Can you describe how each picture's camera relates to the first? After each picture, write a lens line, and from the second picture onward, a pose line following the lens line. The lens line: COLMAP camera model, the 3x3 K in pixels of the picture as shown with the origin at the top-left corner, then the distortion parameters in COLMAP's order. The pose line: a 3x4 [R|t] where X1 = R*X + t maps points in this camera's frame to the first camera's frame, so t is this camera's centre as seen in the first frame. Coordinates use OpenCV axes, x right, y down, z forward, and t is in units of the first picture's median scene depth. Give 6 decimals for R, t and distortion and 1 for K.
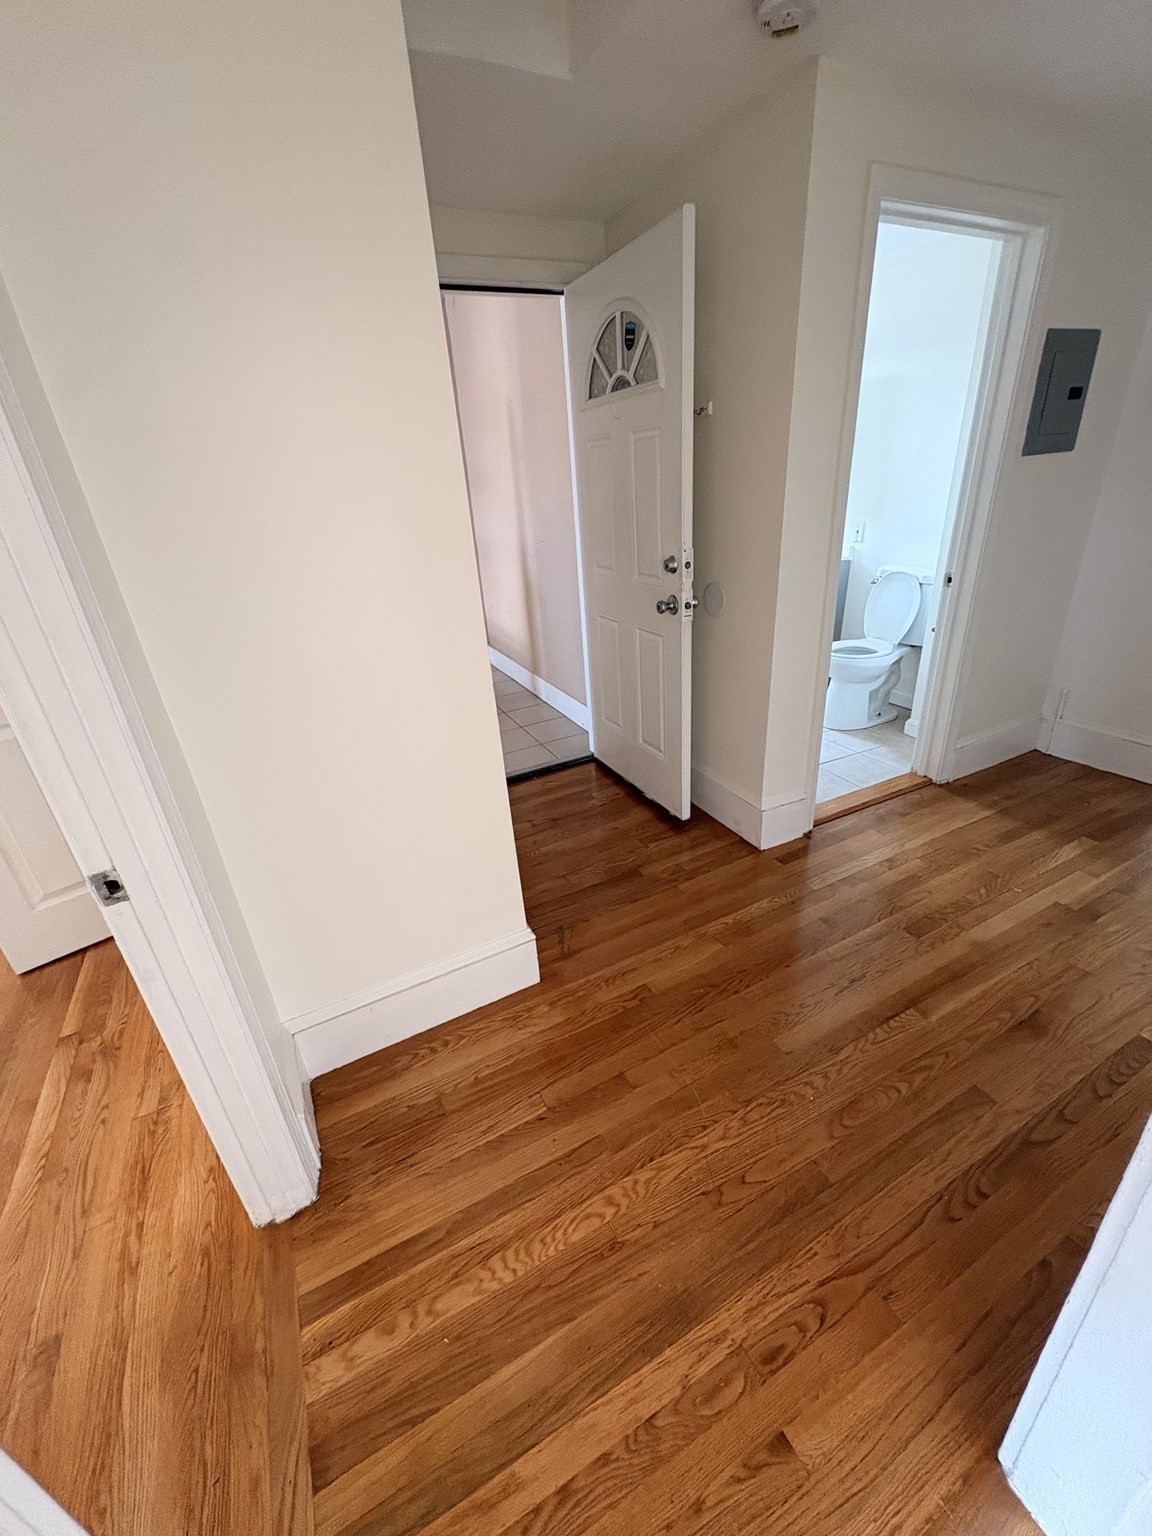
lens RADIAL K [[612.8, 0, 579.5], [0, 612.8, 766.6], [0, 0, 1]] dist [0.001381, 0.000139]
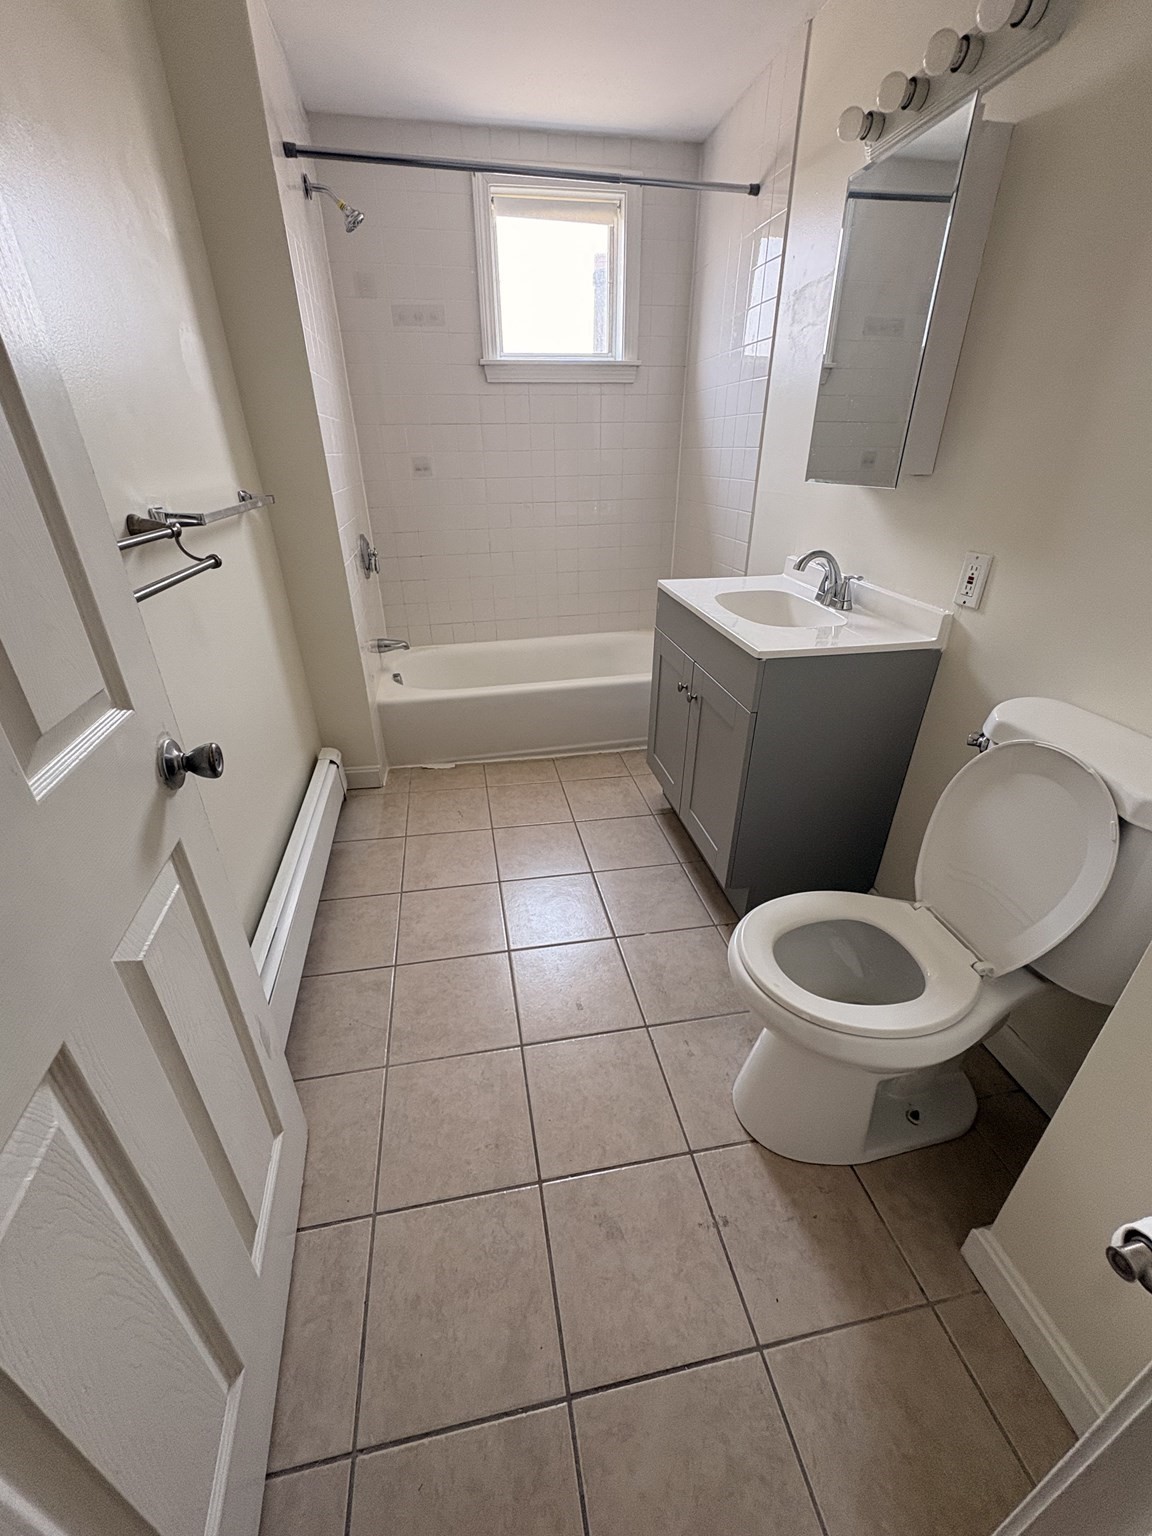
lens RADIAL K [[612.8, 0, 573.8], [0, 612.8, 773.9], [0, 0, 1]] dist [0.001381, 0.000139]
pose [[0.962723, 0.172721, -0.208162, 0.362034], [-0.159032, 0.983951, 0.080924, -0.294137], [0.218799, -0.044803, 0.974741, 0.660805]]
